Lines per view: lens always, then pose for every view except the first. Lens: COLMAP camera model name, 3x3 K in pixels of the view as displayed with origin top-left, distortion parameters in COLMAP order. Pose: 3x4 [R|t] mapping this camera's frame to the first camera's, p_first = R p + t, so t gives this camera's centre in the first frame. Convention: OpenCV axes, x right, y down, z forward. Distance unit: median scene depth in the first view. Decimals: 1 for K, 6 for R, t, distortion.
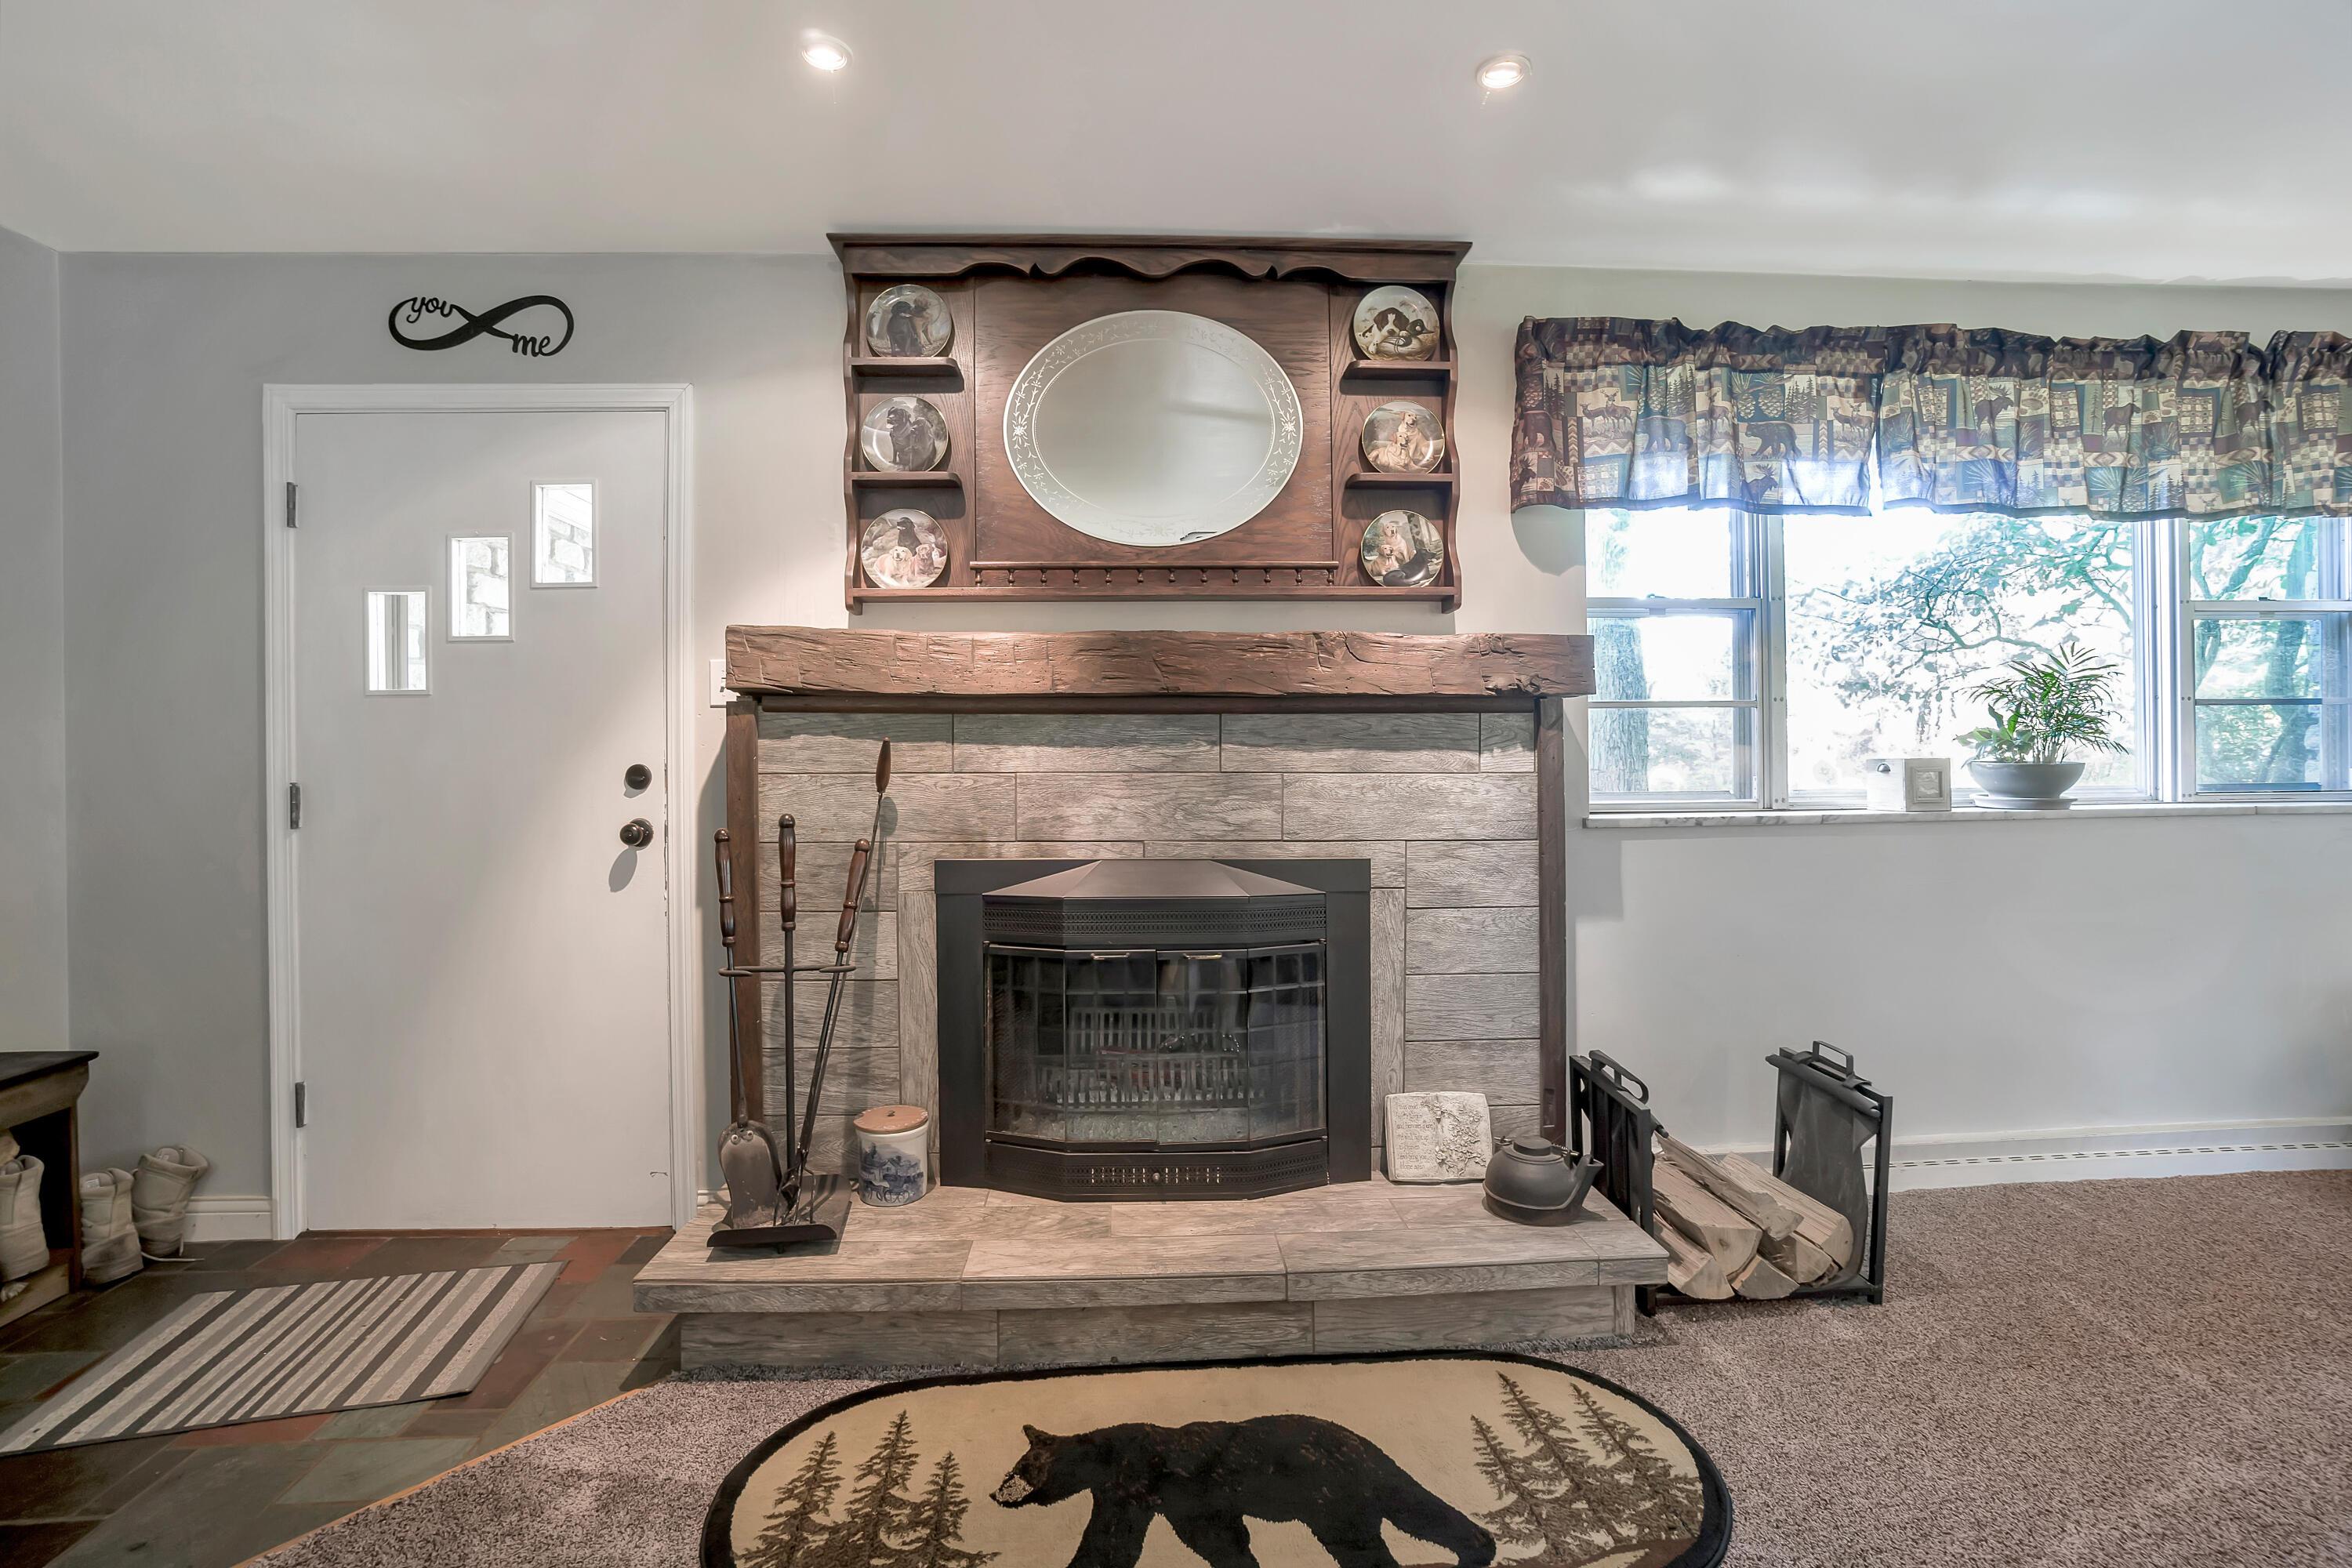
lens RADIAL K [[1034.8, 0, 1175.9], [0, 1034.8, 769.9], [0, 0, 1]] dist [-0.062980, 0.020217]
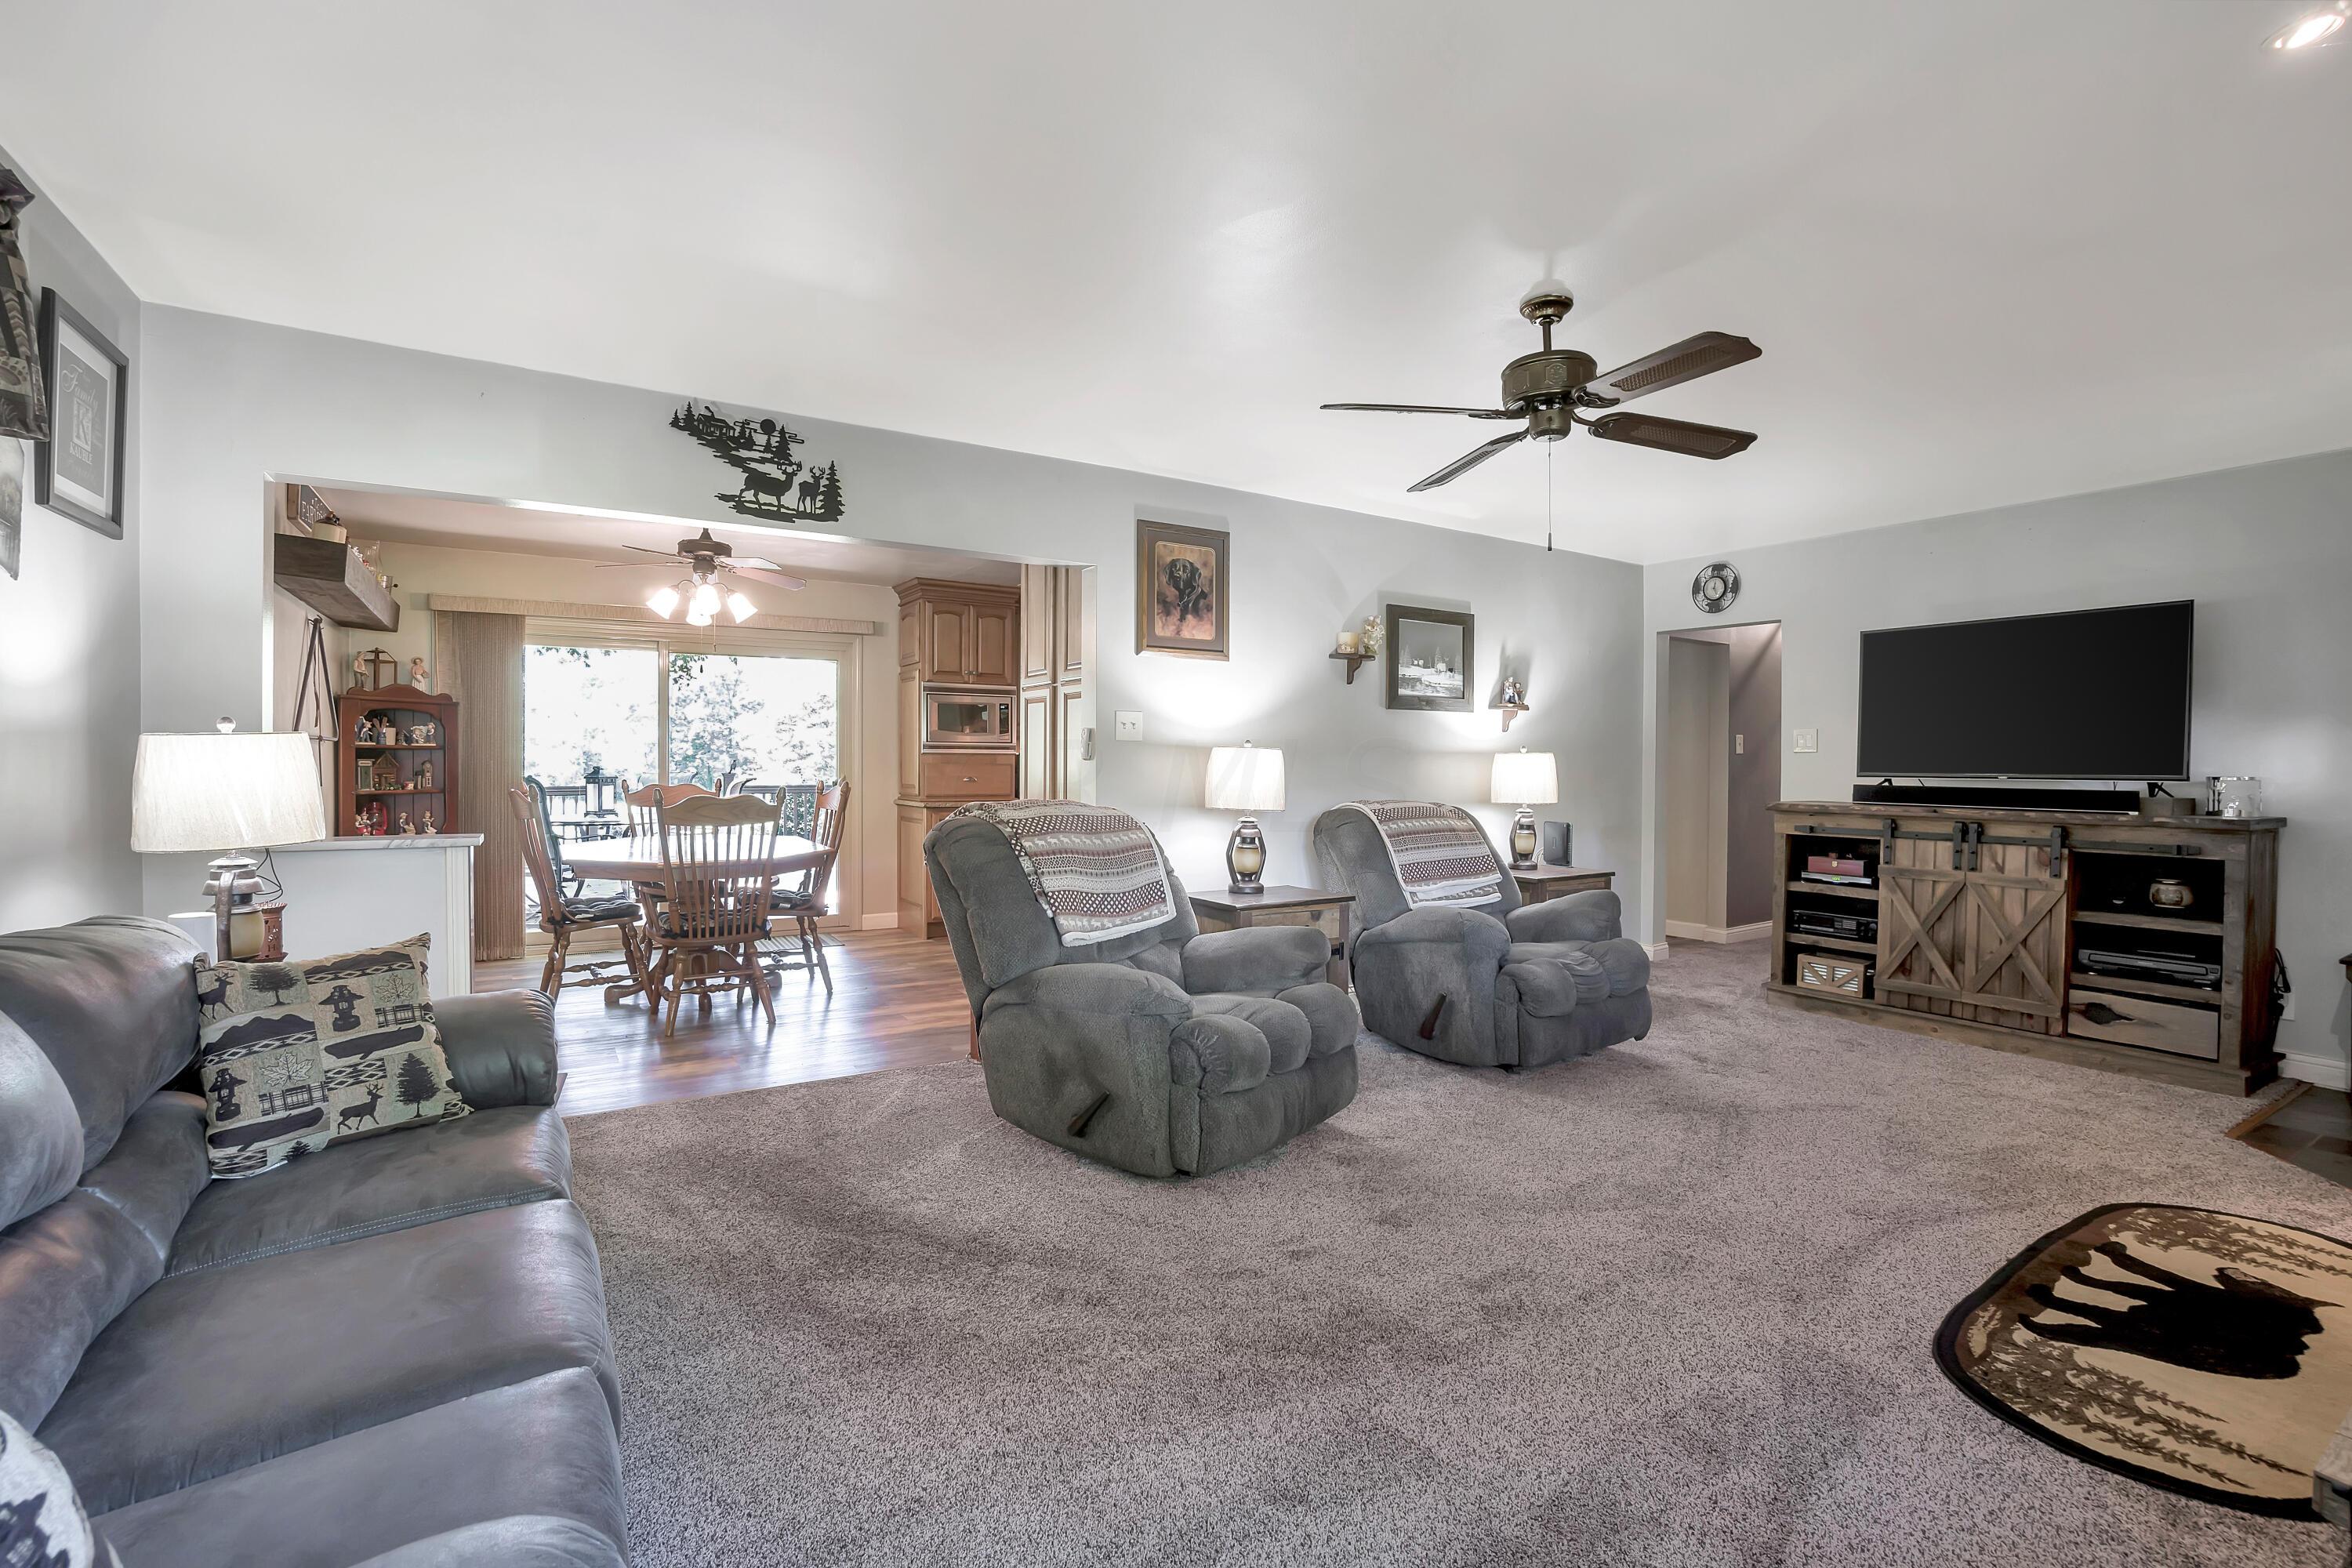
lens RADIAL K [[1034.8, 0, 1175.9], [0, 1034.8, 769.9], [0, 0, 1]] dist [-0.062980, 0.020217]
pose [[-0.873083, 0.005751, -0.487537, 1.902137], [-0.001356, 0.999898, 0.014223, -0.046627], [0.487569, 0.013079, -0.872986, 1.485445]]
